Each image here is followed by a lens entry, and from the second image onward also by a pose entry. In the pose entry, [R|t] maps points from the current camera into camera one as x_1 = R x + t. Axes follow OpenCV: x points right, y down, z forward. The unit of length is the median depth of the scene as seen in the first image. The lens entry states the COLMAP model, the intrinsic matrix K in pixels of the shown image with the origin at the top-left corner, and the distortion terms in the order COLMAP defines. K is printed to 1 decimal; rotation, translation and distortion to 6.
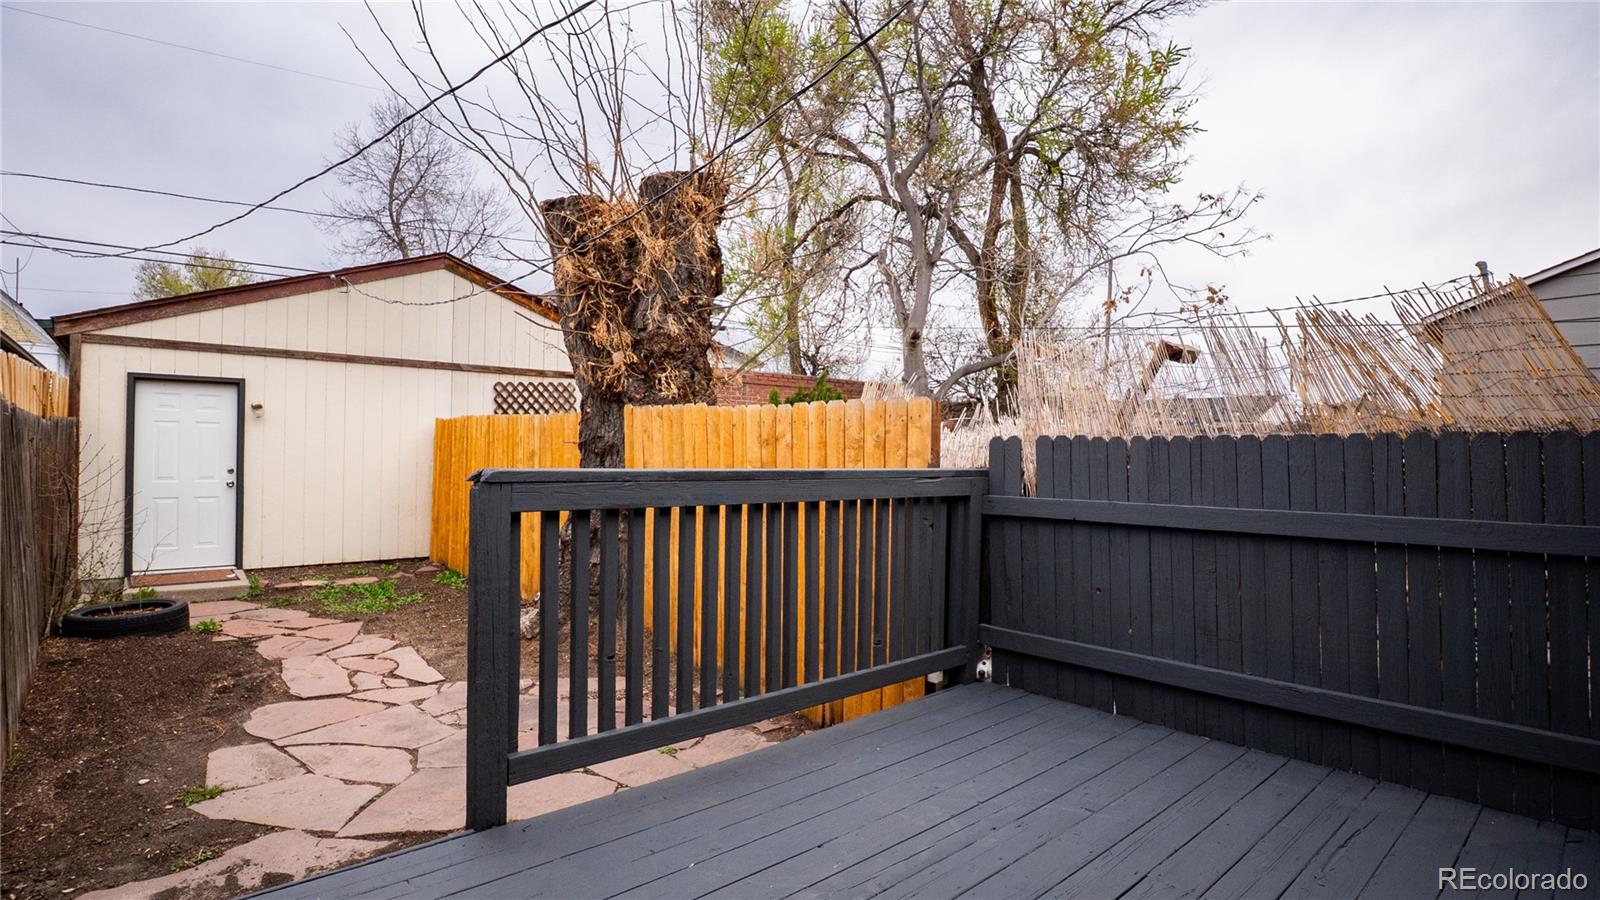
lens RADIAL K [[774.5, 0, 801.1], [0, 774.5, 445.3], [0, 0, 1]] dist [-0.043840, 0.009253]
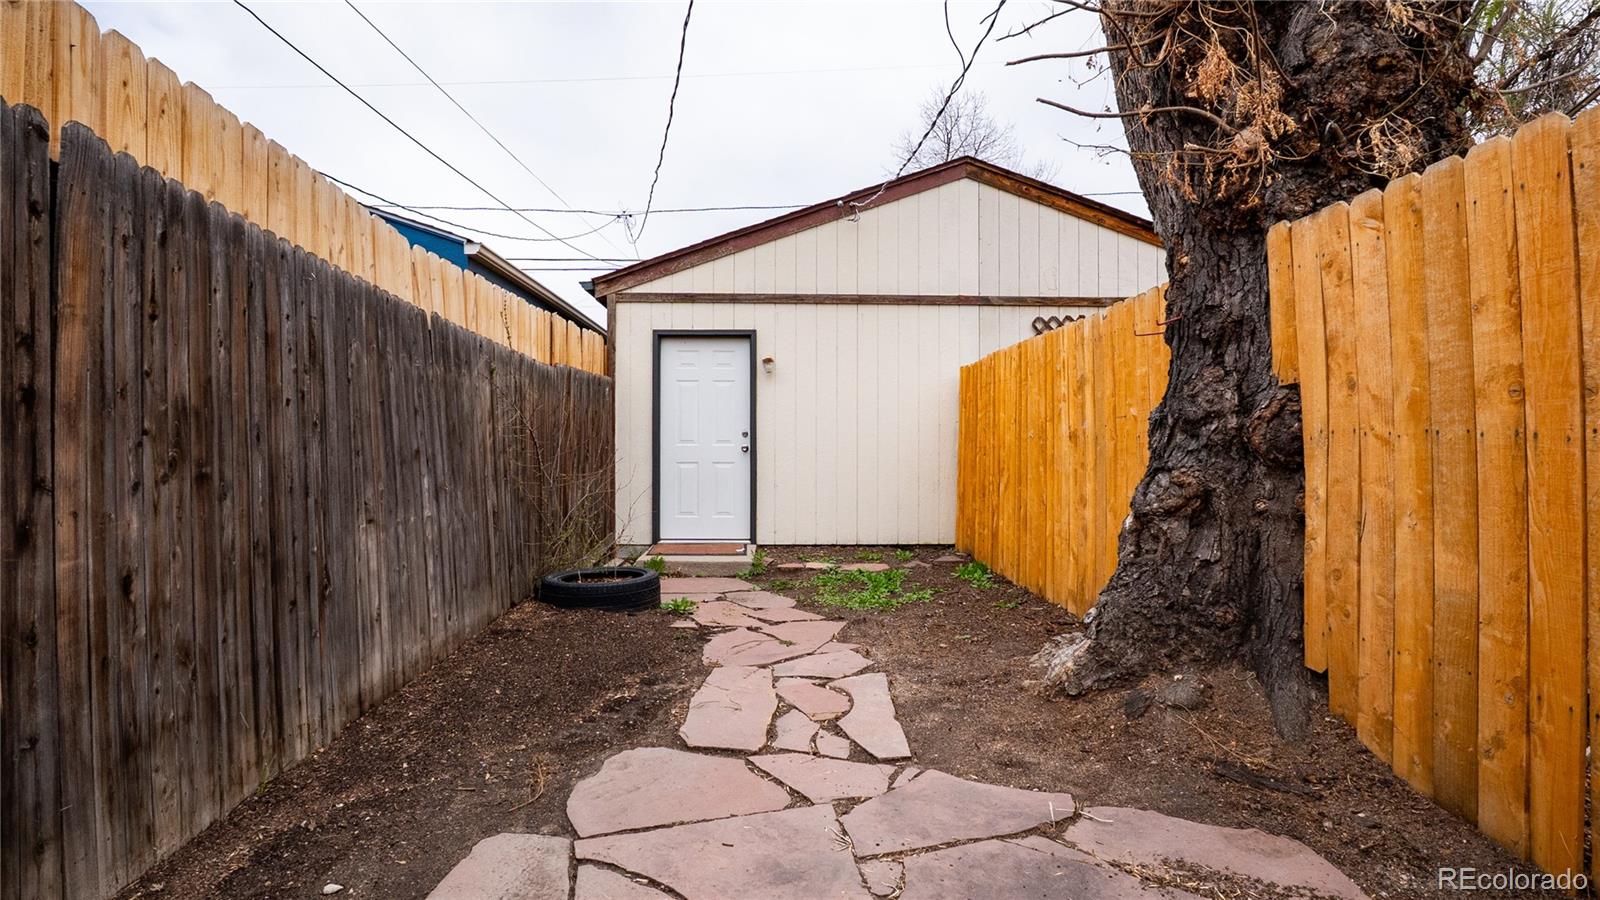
lens RADIAL K [[788.7, 0, 803.9], [0, 788.7, 446.3], [0, 0, 1]] dist [-0.044697, 0.011320]
pose [[0.772785, -0.015699, -0.634473, -0.122136], [0.013601, 0.999874, -0.008173, 0.065827], [0.634522, -0.002314, 0.772902, 0.371517]]
